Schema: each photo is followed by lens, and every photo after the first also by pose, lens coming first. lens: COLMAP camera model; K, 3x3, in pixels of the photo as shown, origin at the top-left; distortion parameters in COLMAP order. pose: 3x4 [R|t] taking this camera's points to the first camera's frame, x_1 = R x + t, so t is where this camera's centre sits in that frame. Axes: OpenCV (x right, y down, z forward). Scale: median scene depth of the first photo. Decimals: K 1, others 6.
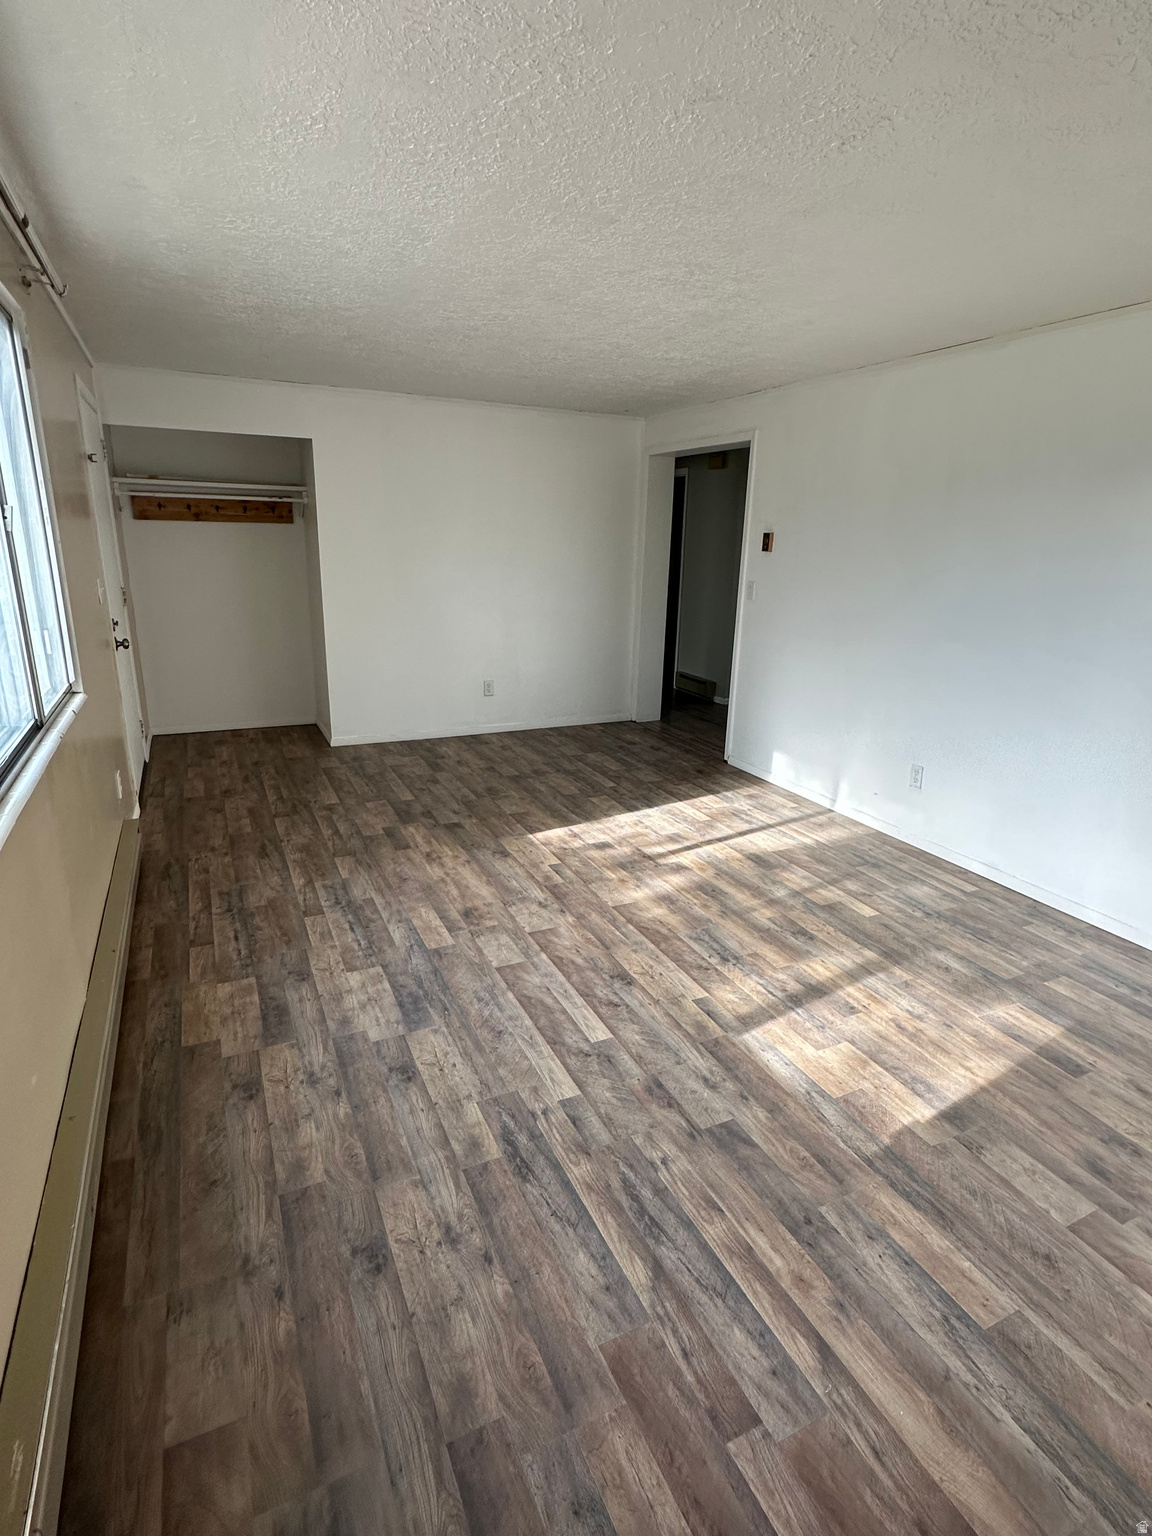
lens RADIAL K [[771.8, 0, 560.7], [0, 771.8, 773.2], [0, 0, 1]] dist [-0.004185, 0.000723]
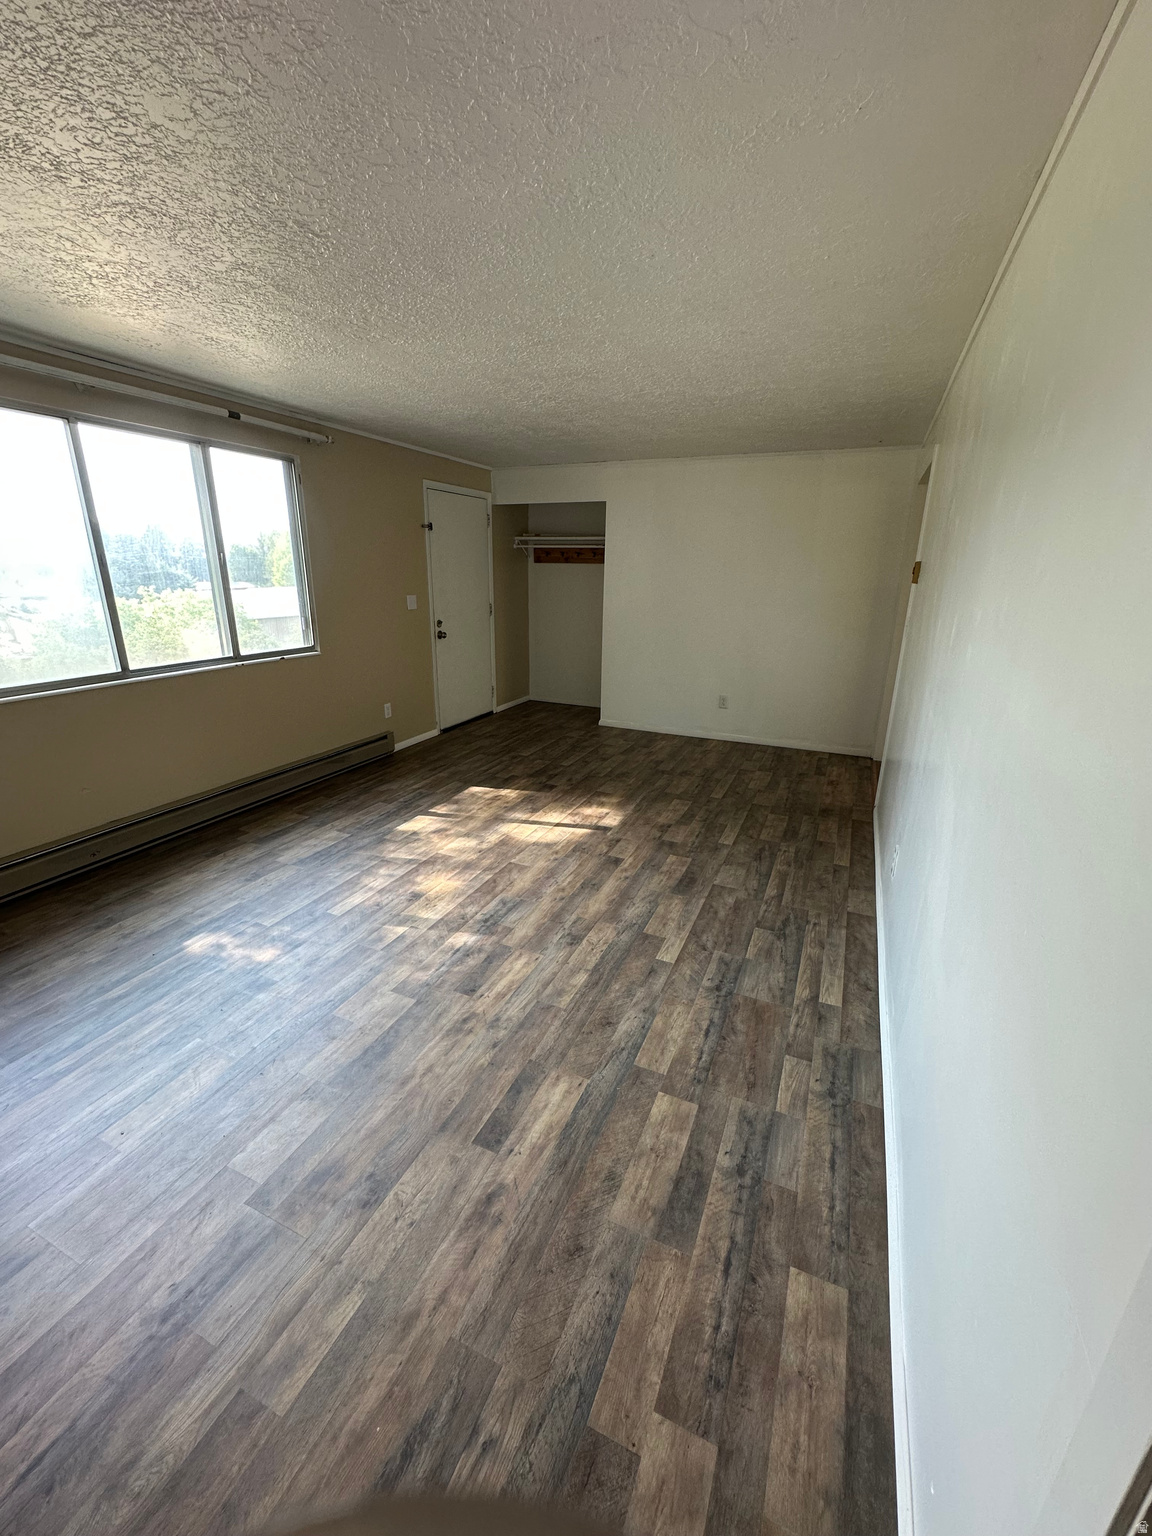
lens RADIAL K [[615.5, 0, 576.0], [0, 615.5, 768.0], [0, 0, 1]] dist [-0.004029, 0.000874]
pose [[0.658003, 0.218504, -0.720617, 1.057945], [-0.220521, 0.970934, 0.093045, -0.116987], [0.720002, 0.097687, 0.687062, 0.489110]]
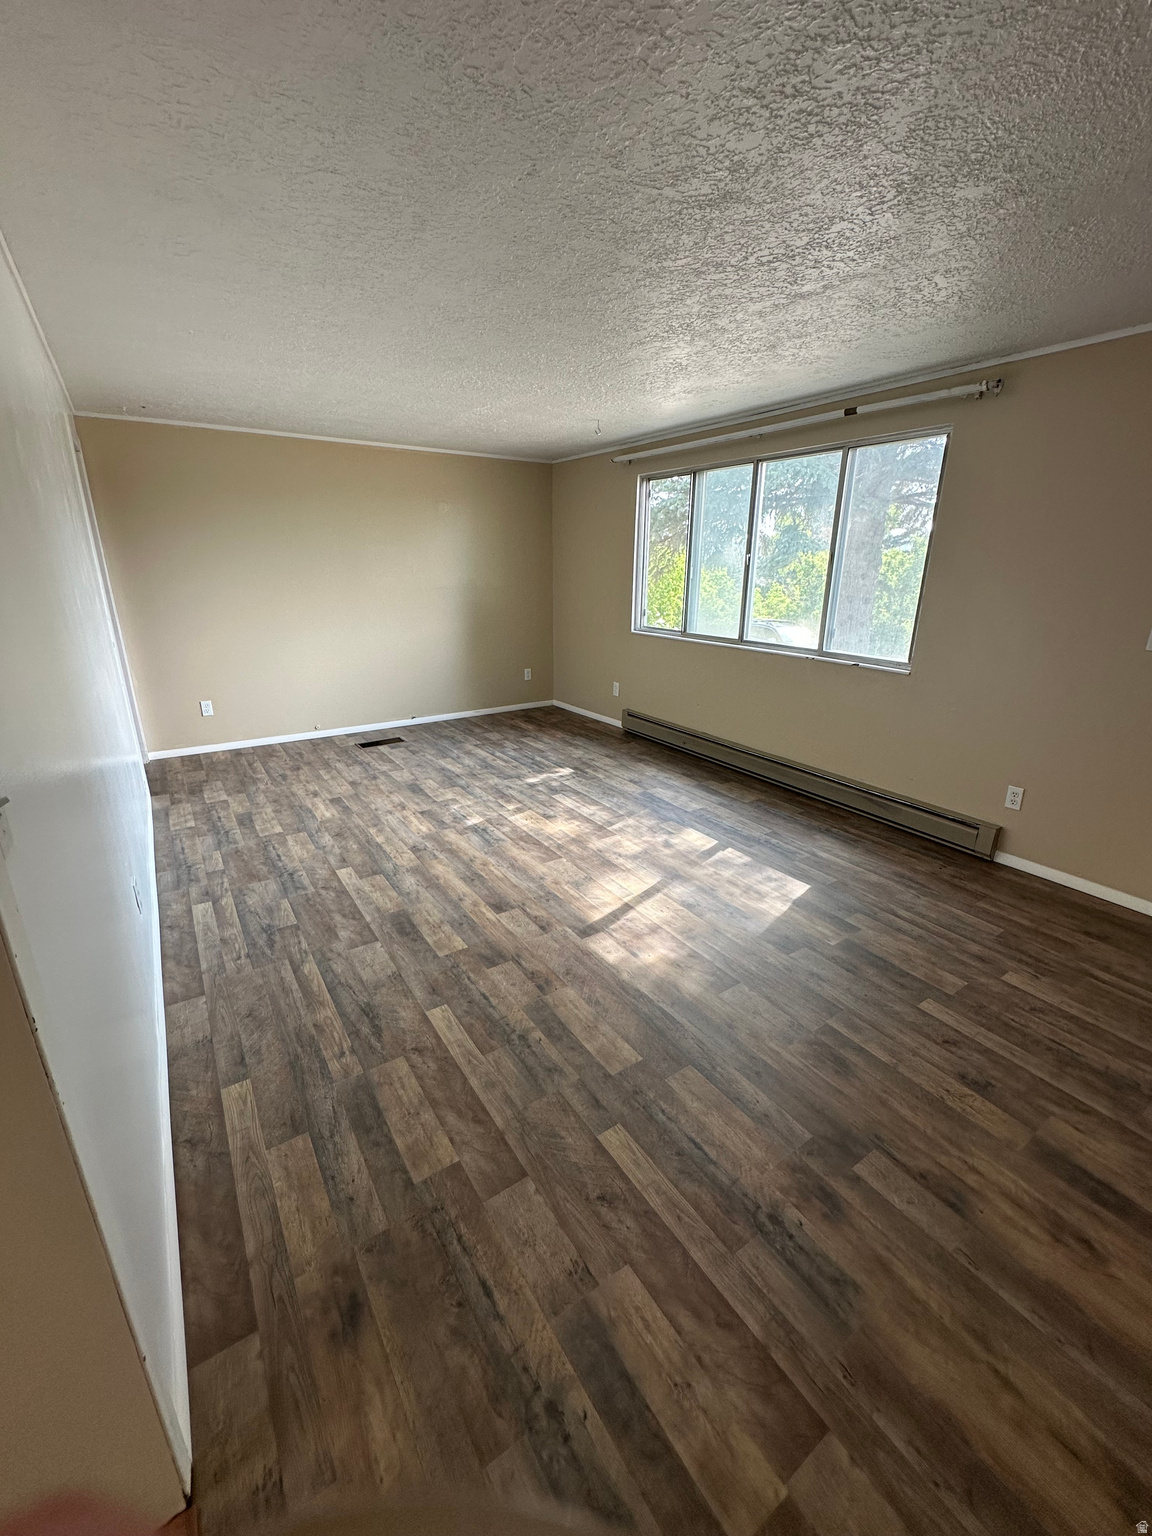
lens RADIAL K [[615.5, 0, 576.0], [0, 615.5, 768.0], [0, 0, 1]] dist [-0.004029, 0.000874]
pose [[-0.986199, 0.020216, -0.164323, 0.262635], [-0.079534, 0.812641, 0.577311, -0.661808], [0.145207, 0.582413, -0.799819, 2.202661]]
